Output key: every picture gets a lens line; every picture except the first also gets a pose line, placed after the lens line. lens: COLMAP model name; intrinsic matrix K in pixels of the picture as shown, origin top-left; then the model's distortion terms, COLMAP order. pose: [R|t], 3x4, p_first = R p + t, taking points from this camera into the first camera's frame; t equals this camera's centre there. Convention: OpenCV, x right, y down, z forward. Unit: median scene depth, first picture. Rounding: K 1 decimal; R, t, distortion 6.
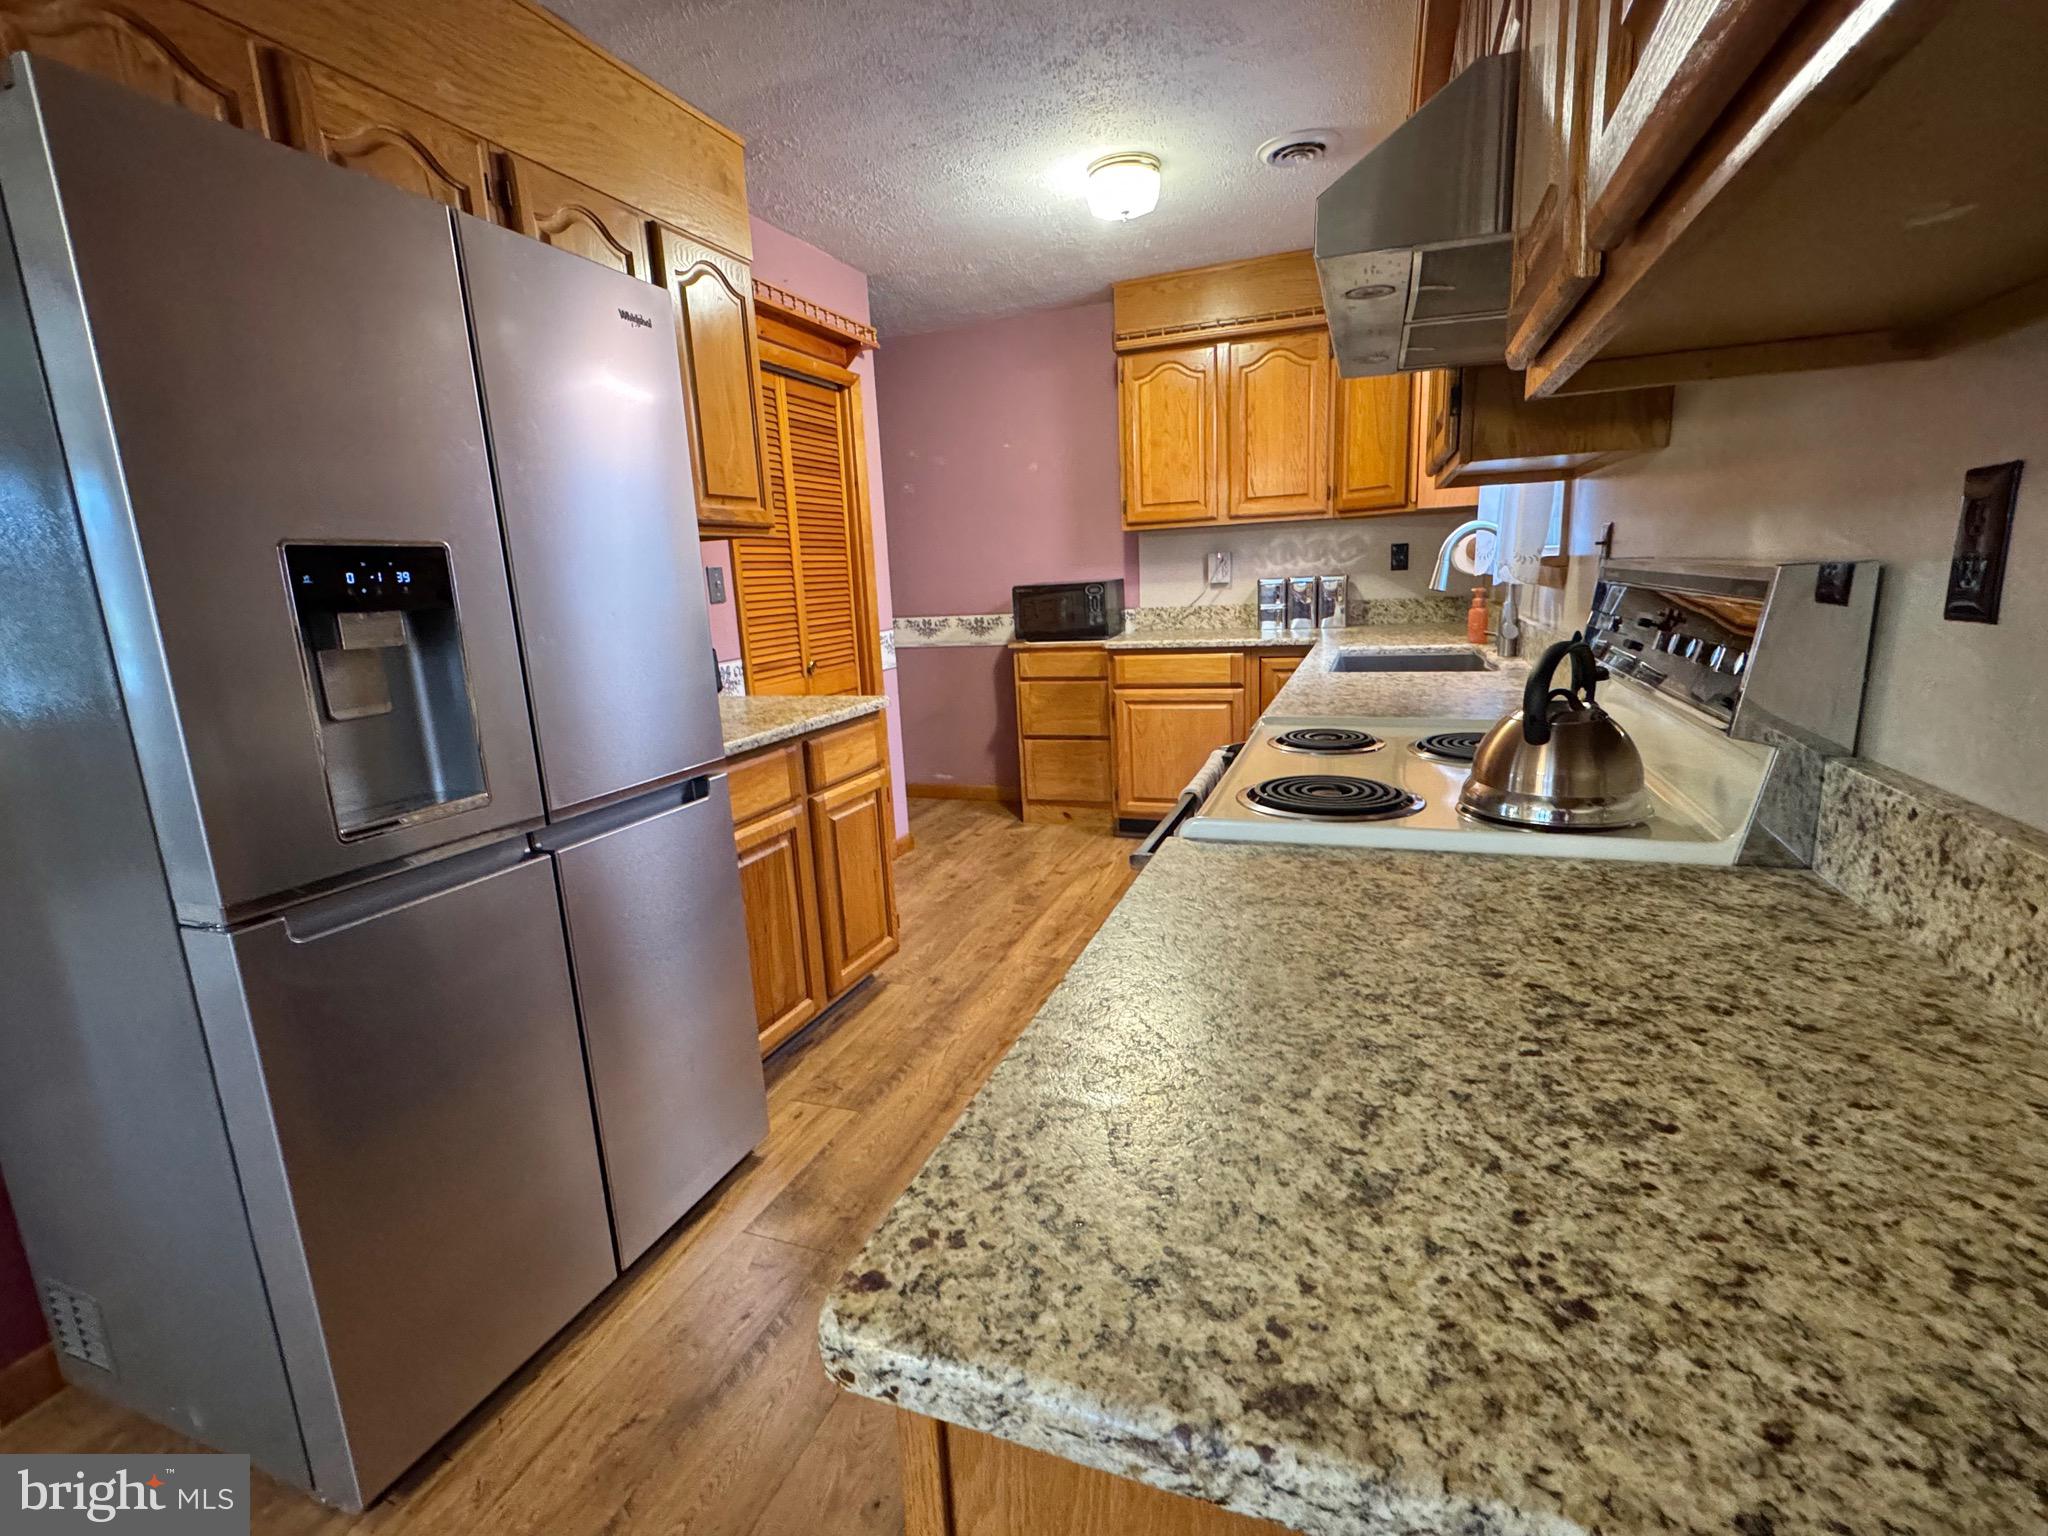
lens RADIAL K [[943.7, 0, 1015.3], [0, 943.7, 766.5], [0, 0, 1]] dist [-0.002308, -0.000142]
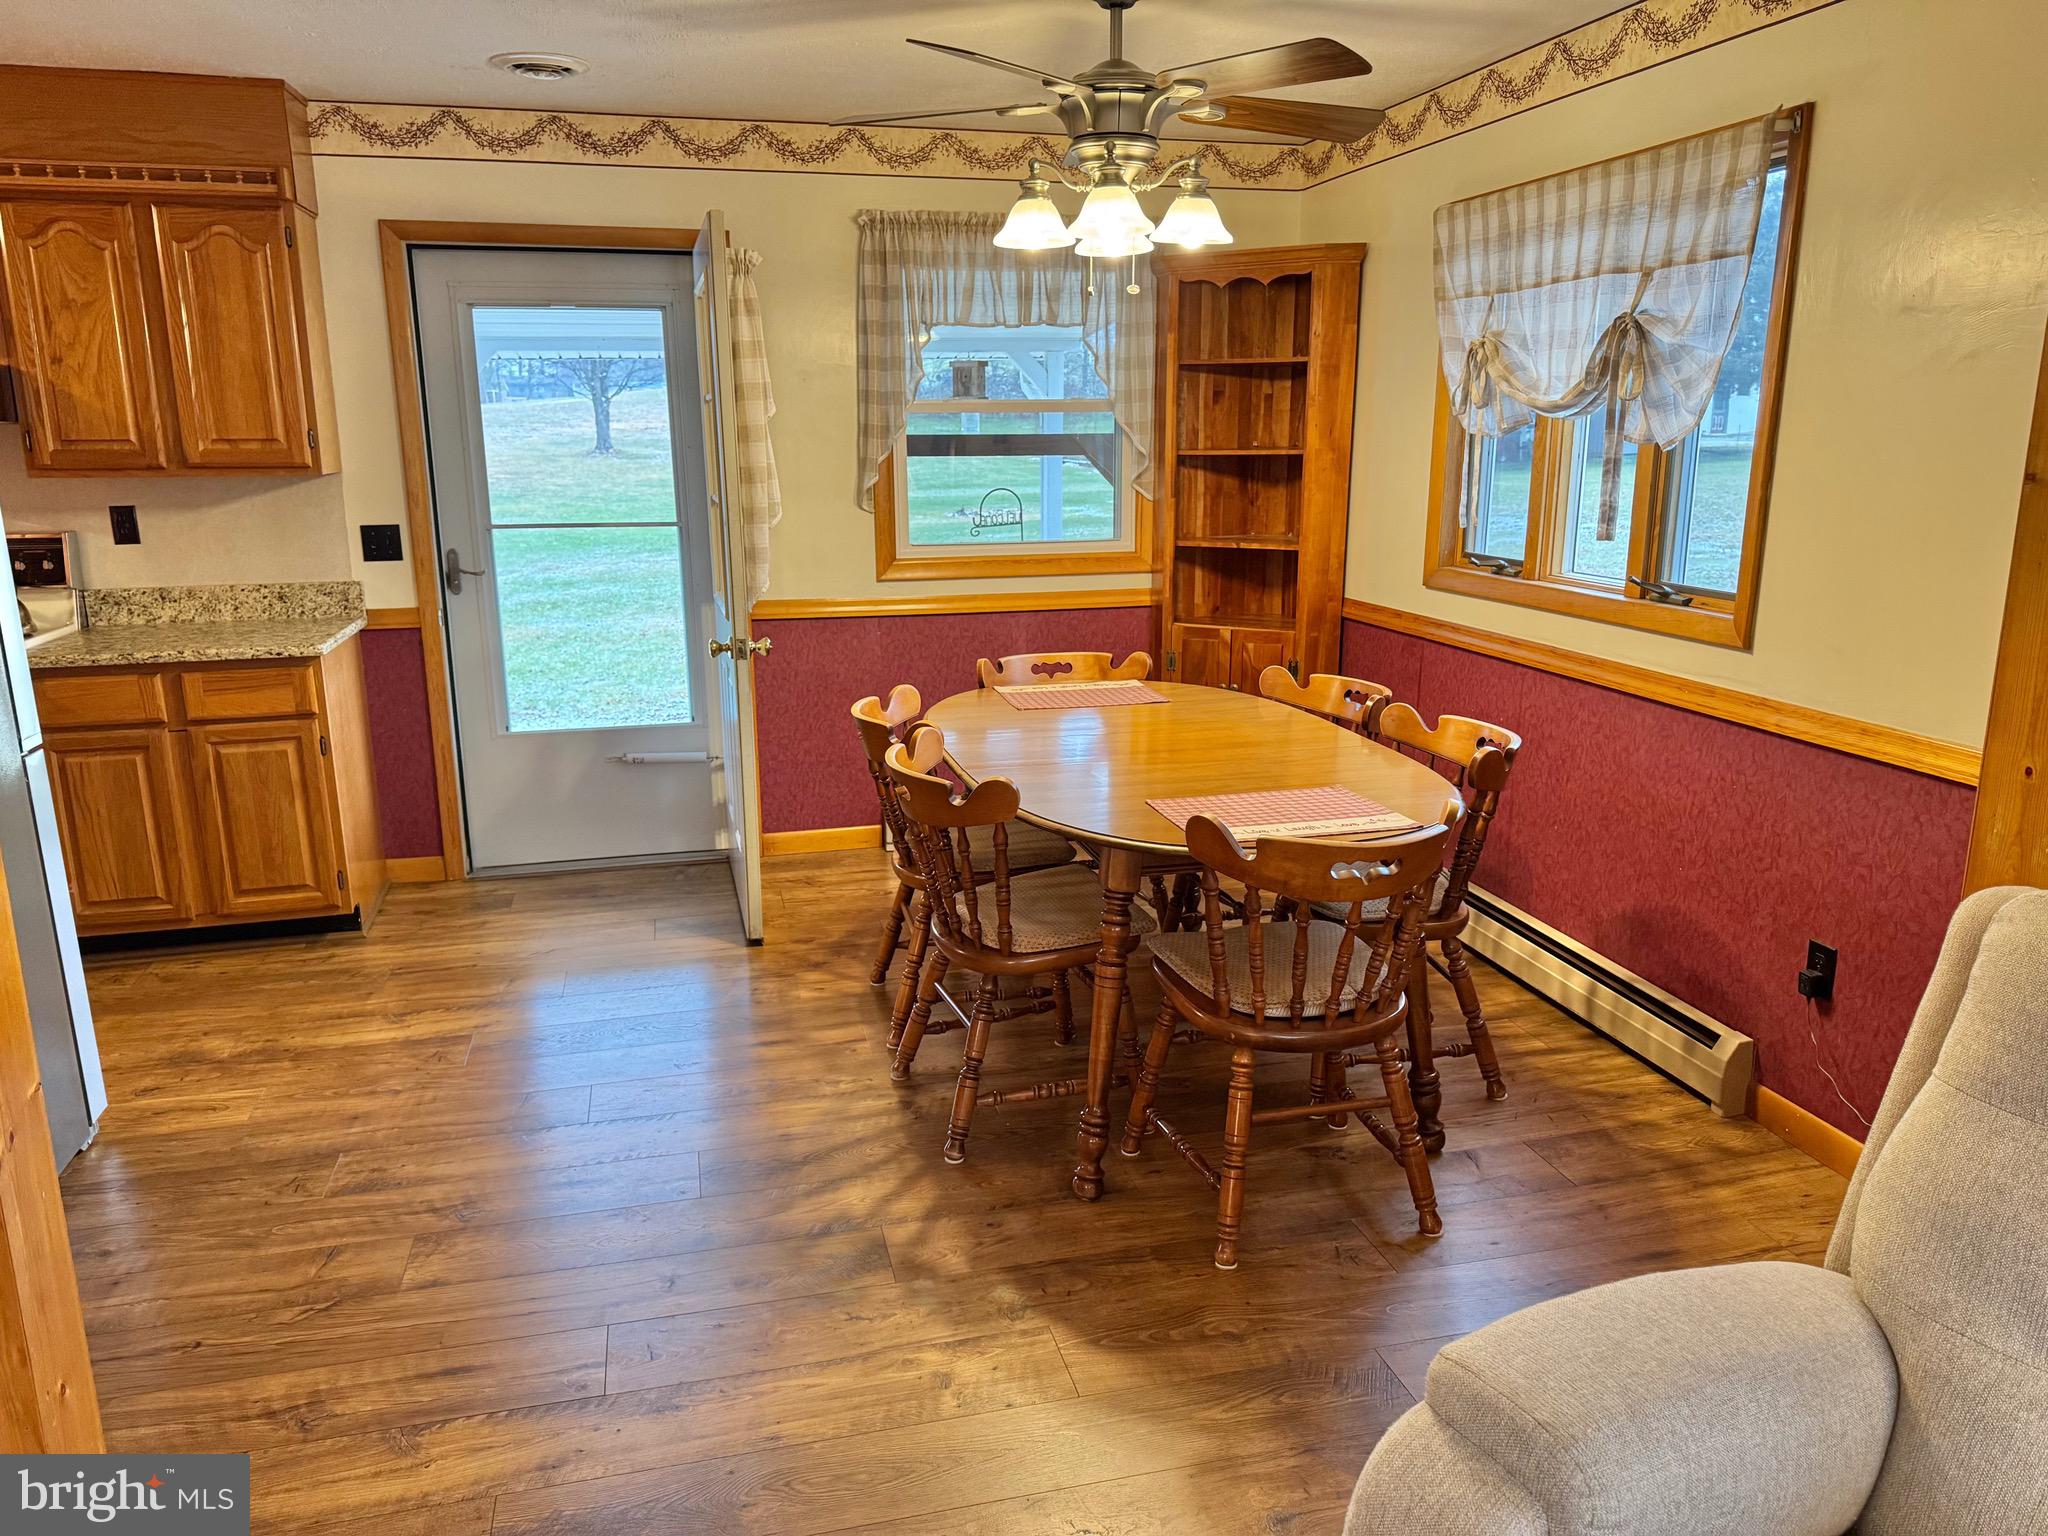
lens RADIAL K [[1425.0, 0, 1024.9], [0, 1425.0, 770.7], [0, 0, 1]] dist [0.003062, -0.000482]
pose [[-0.575632, -0.137448, 0.806075, -2.946379], [0.201266, 0.931630, 0.302585, -0.155364], [-0.792553, 0.336413, -0.508612, 0.660419]]
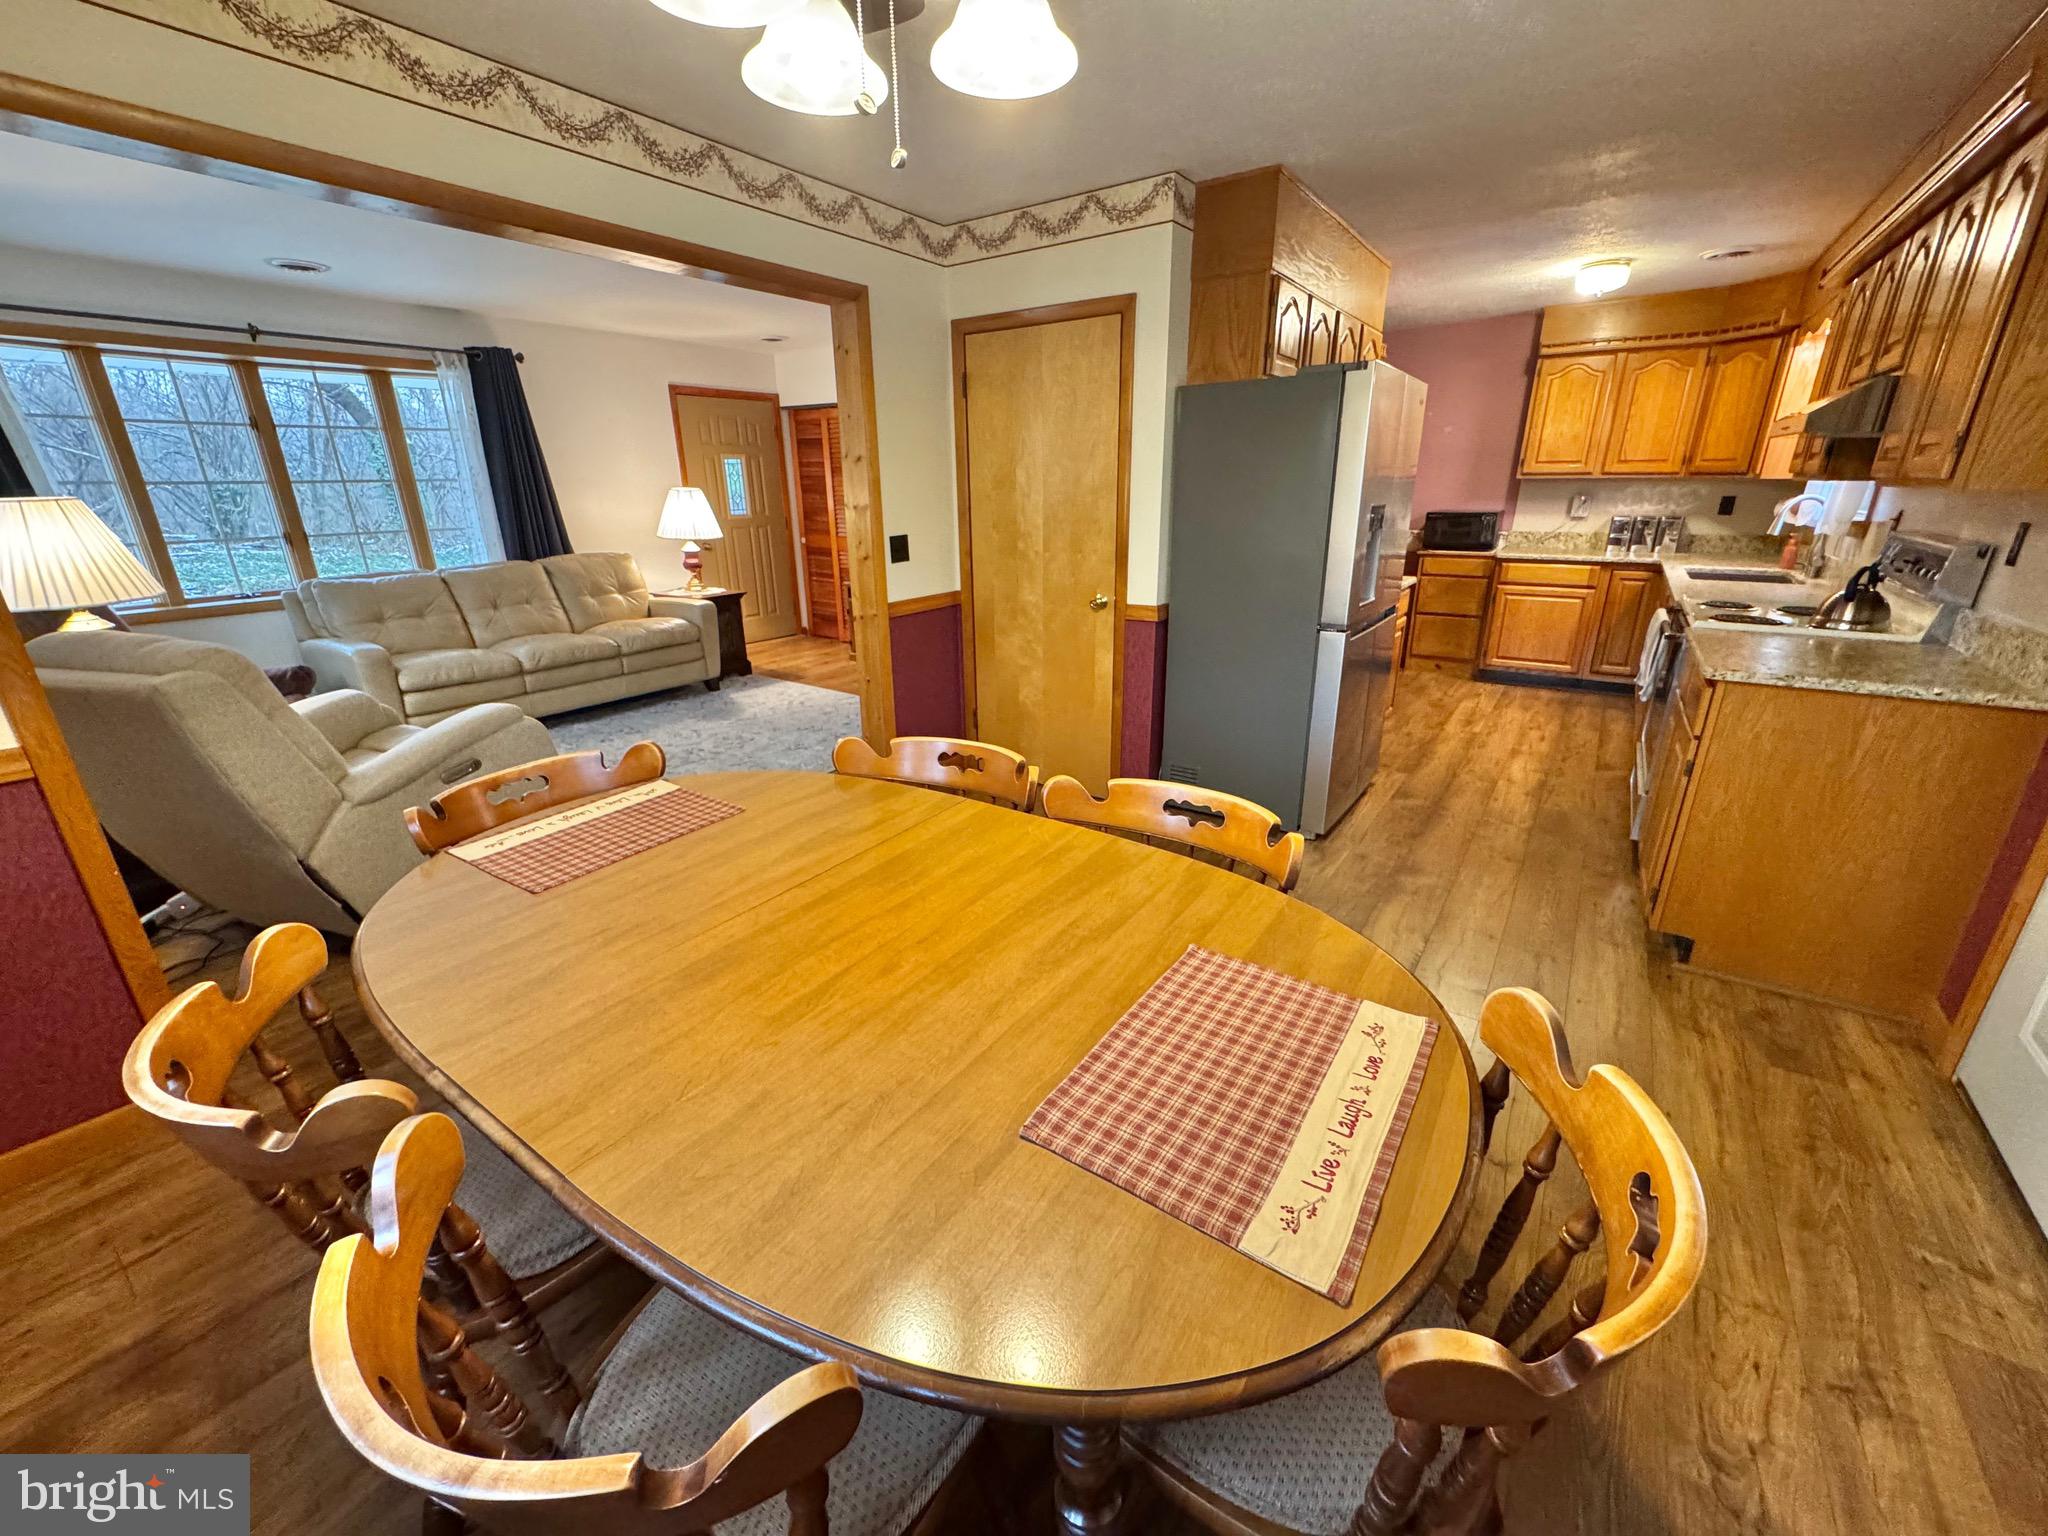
lens RADIAL K [[816.8, 0, 1018.0], [0, 816.8, 768.1], [0, 0, 1]] dist [-0.002851, -0.000325]
pose [[0.968478, 0.117422, -0.219689, -0.909012], [-0.085261, 0.984916, 0.150566, 0.222952], [0.234055, -0.127089, 0.963881, -1.438374]]
